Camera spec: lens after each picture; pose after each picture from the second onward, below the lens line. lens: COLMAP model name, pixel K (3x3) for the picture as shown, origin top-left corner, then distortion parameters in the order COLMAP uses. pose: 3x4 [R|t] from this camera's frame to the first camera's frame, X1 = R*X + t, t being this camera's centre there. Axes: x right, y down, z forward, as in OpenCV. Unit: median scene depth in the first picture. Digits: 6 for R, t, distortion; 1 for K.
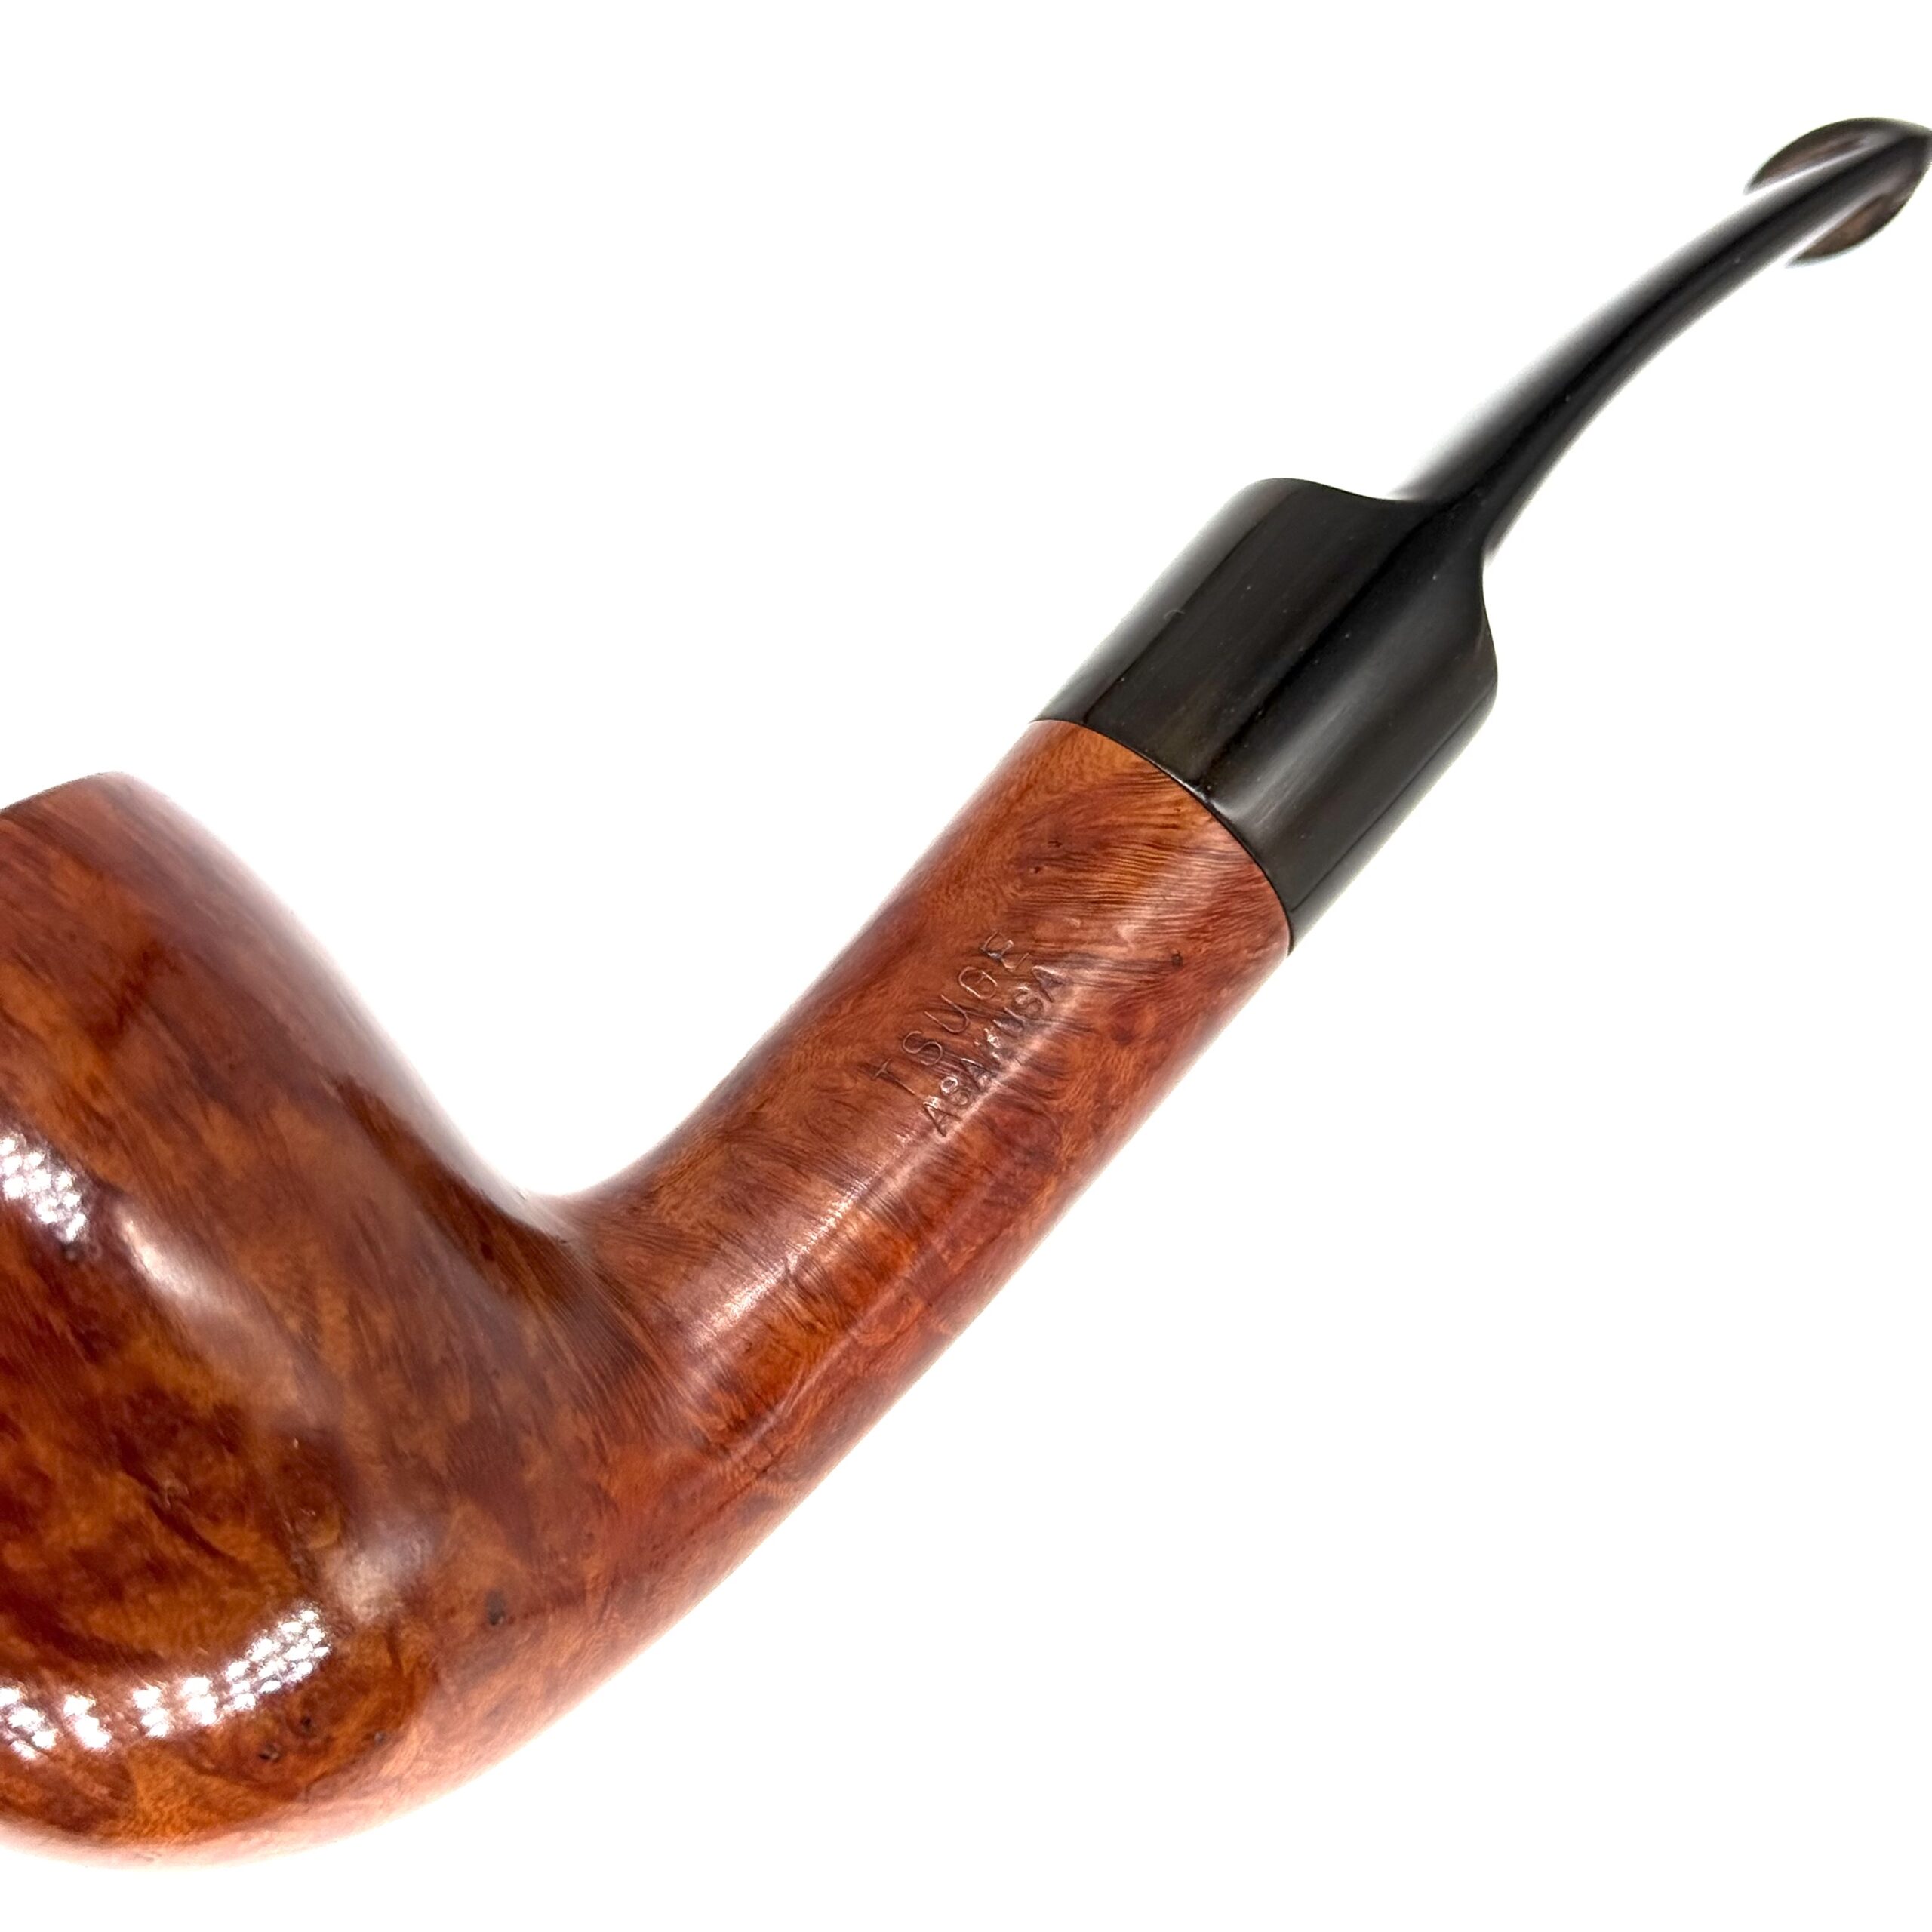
lens RADIAL K [[3812.8, 0, 966.0], [0, 3812.8, 966.0], [0, 0, 1]] dist [0.071472, -0.036198]
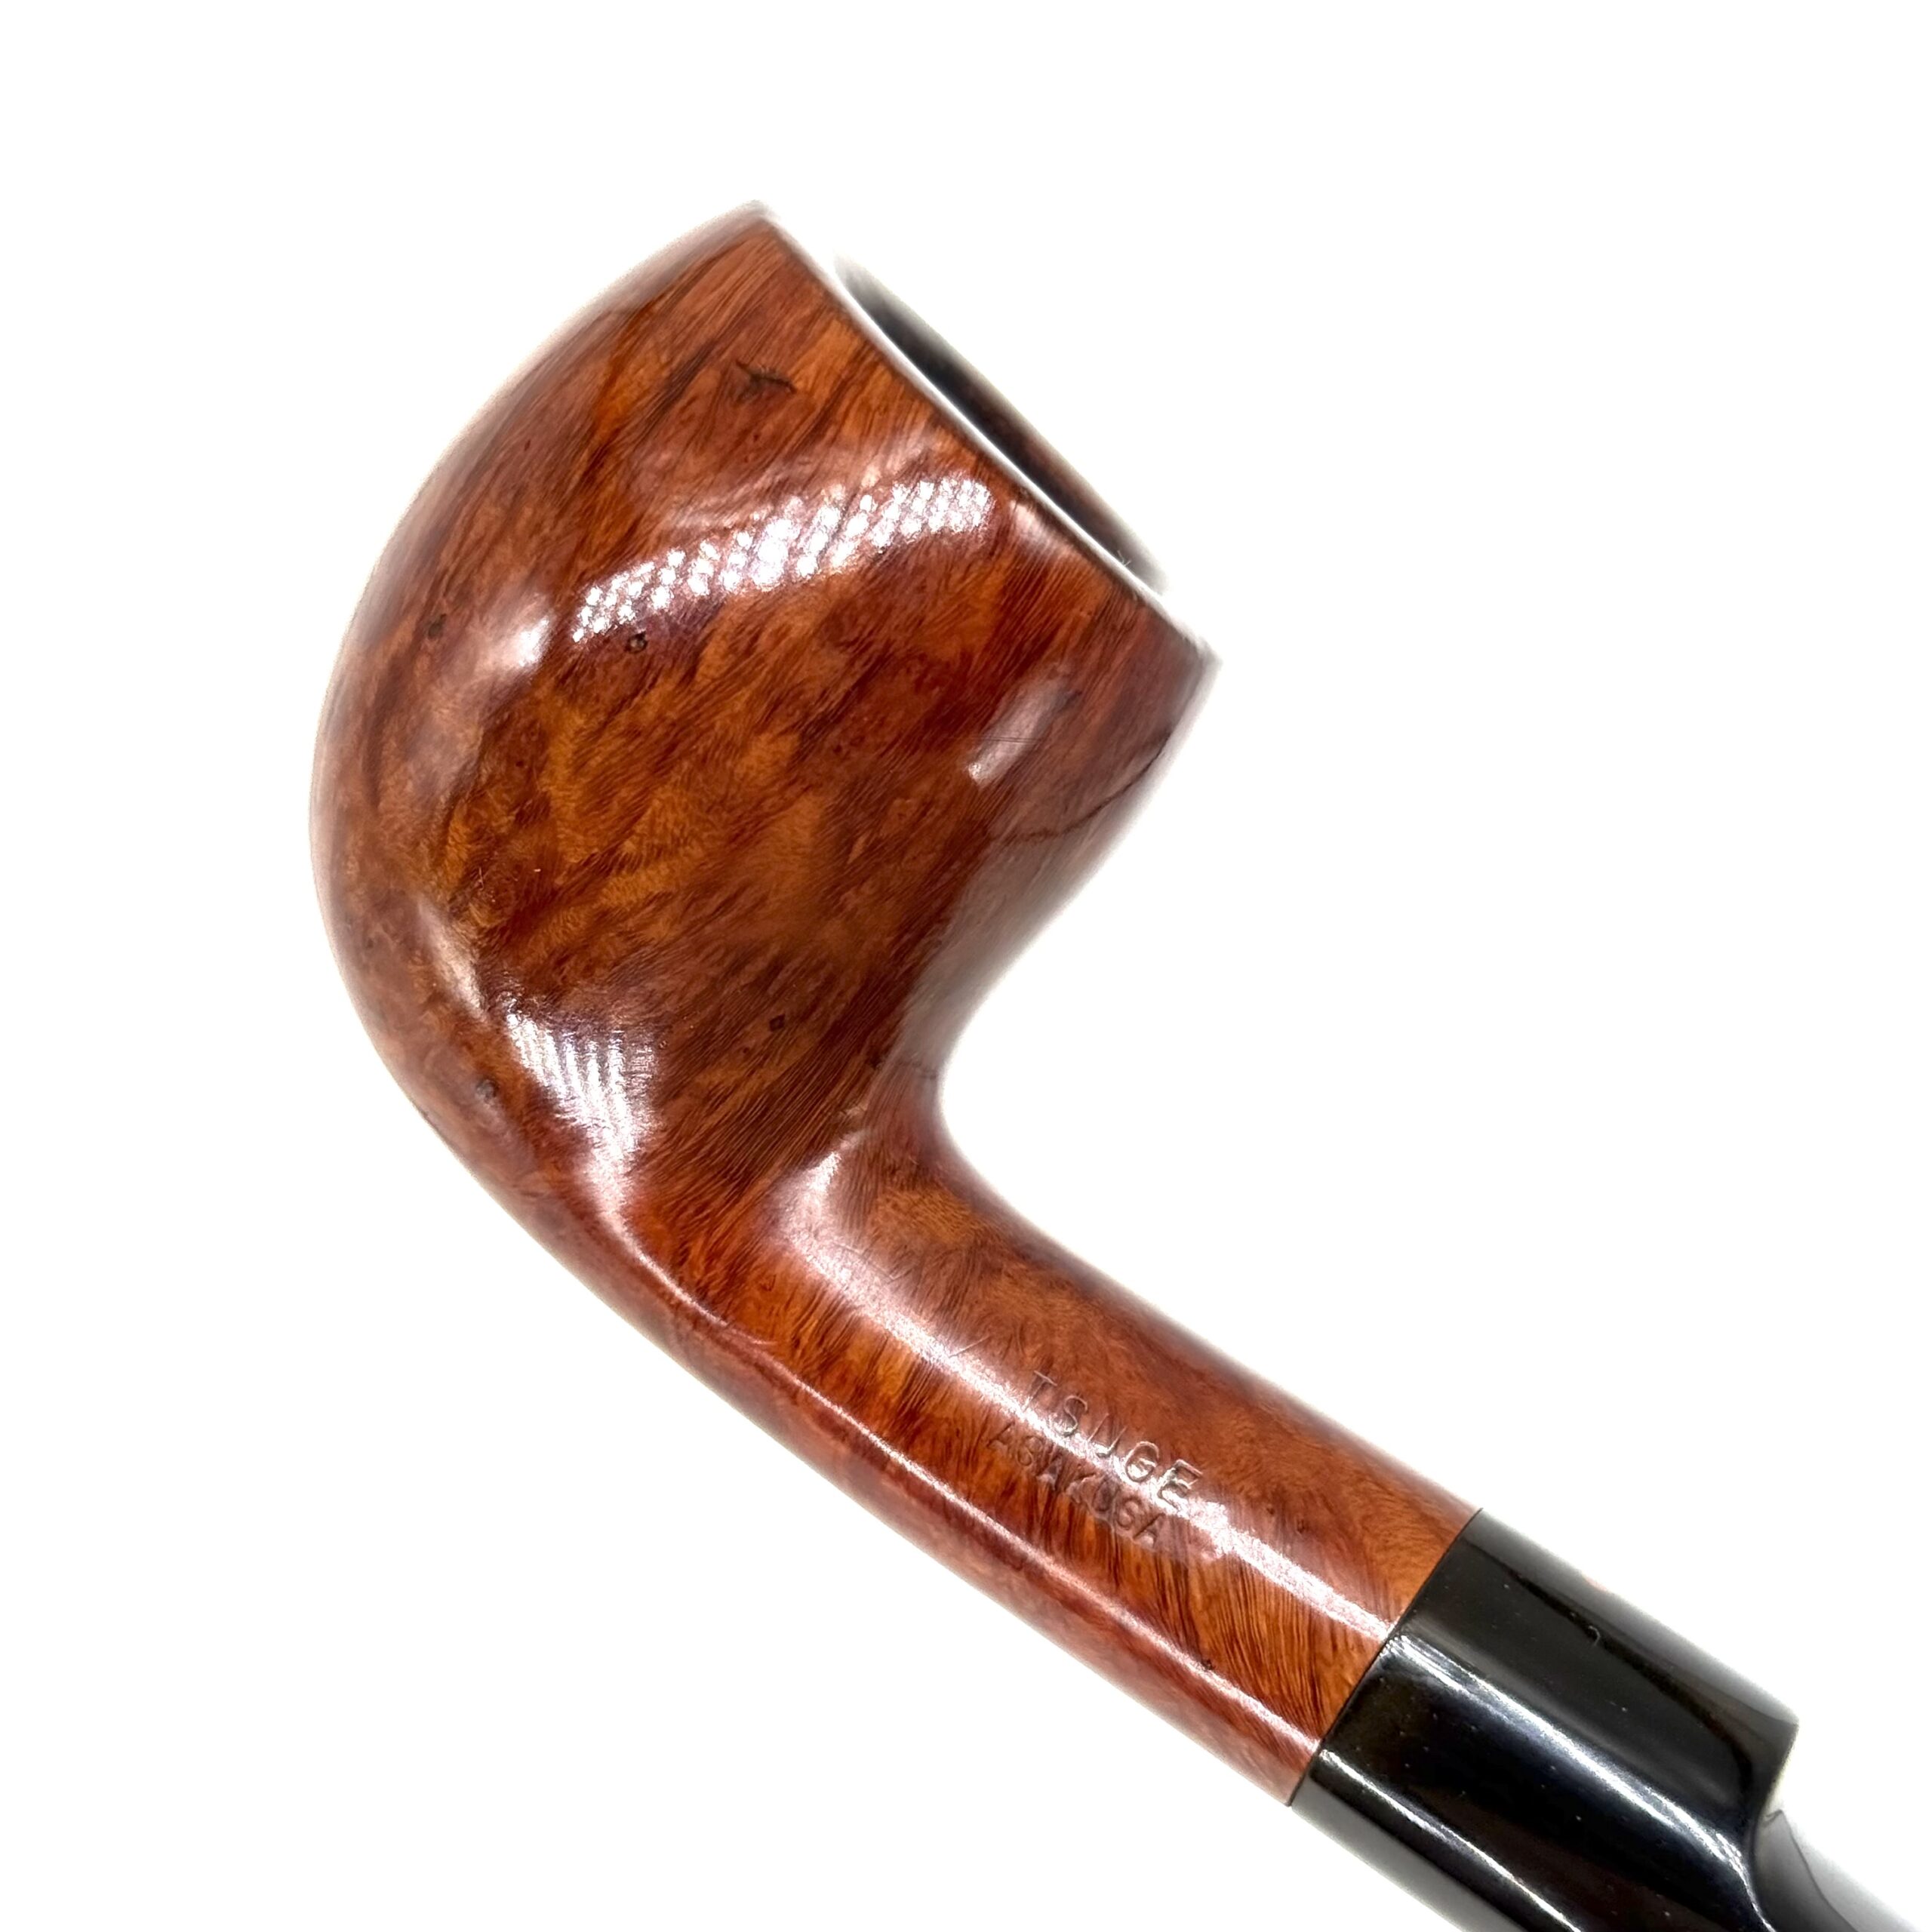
lens RADIAL K [[3812.8, 0, 966.0], [0, 3812.8, 966.0], [0, 0, 1]] dist [0.071472, -0.036198]
pose [[0.065787, 0.934123, -0.350837, 0.263541], [-0.878116, 0.221183, 0.424252, -0.468991], [0.473903, 0.280166, 0.834819, 0.101314]]
